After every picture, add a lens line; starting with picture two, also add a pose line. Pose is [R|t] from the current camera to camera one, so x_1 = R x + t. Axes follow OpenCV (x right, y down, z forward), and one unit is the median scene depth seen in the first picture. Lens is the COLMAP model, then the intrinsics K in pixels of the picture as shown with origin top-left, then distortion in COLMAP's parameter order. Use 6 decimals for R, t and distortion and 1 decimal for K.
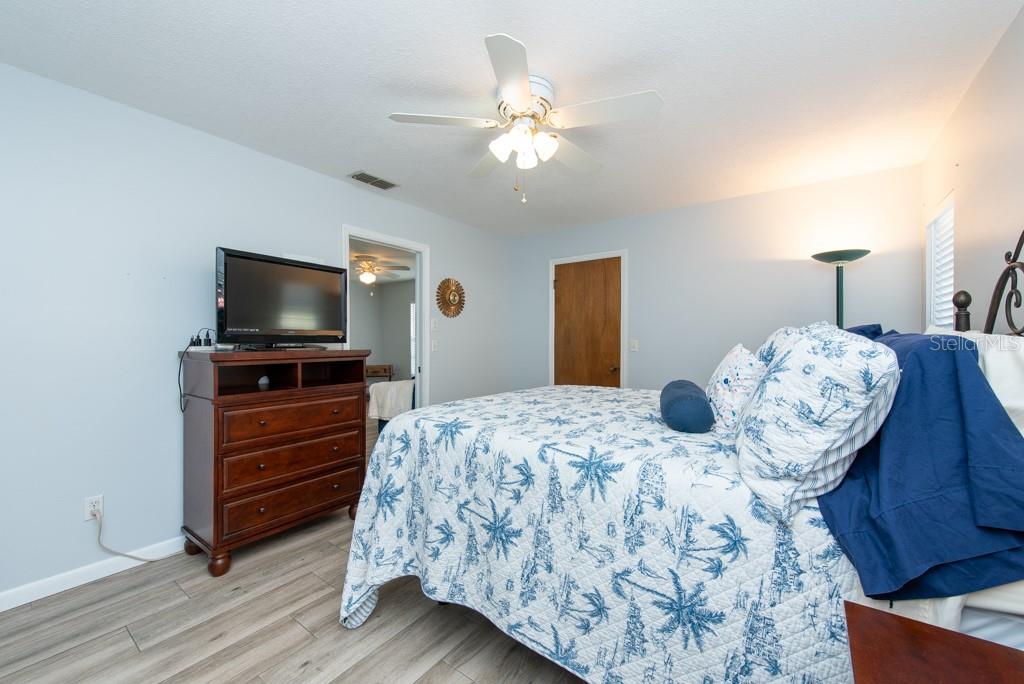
lens RADIAL K [[401.0, 0, 510.6], [0, 401.0, 339.7], [0, 0, 1]] dist [0.013160, -0.003064]
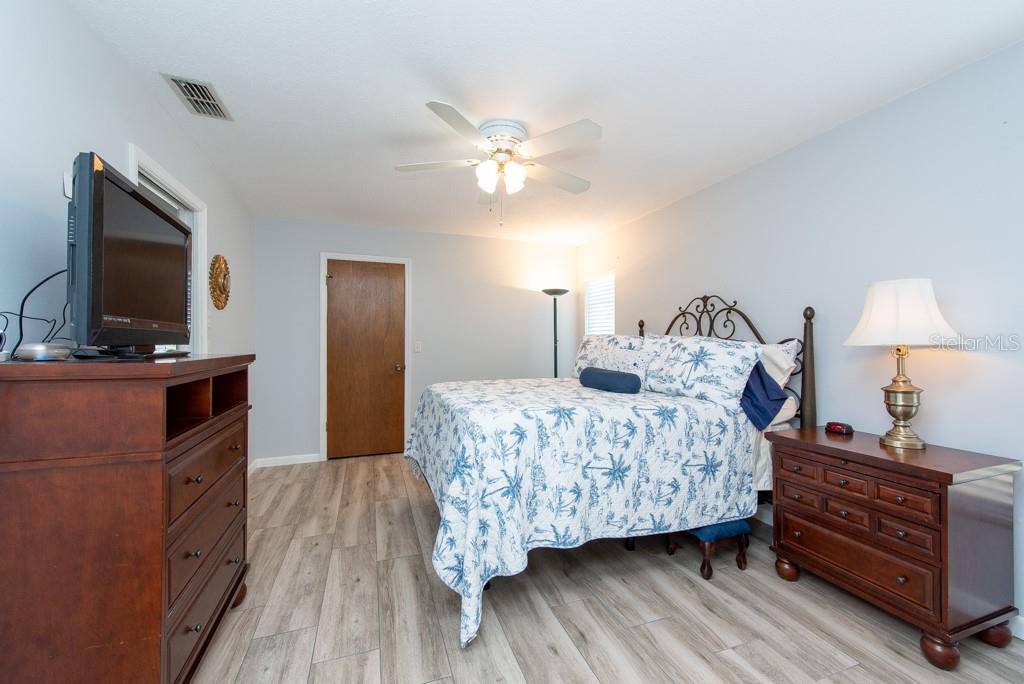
lens RADIAL K [[401.0, 0, 512.6], [0, 401.0, 339.1], [0, 0, 1]] dist [0.013160, -0.003064]
pose [[0.560891, 0.009403, 0.827836, -1.504212], [-0.004030, 0.999955, -0.008628, 0.008008], [-0.827880, 0.001503, 0.560903, 0.512755]]
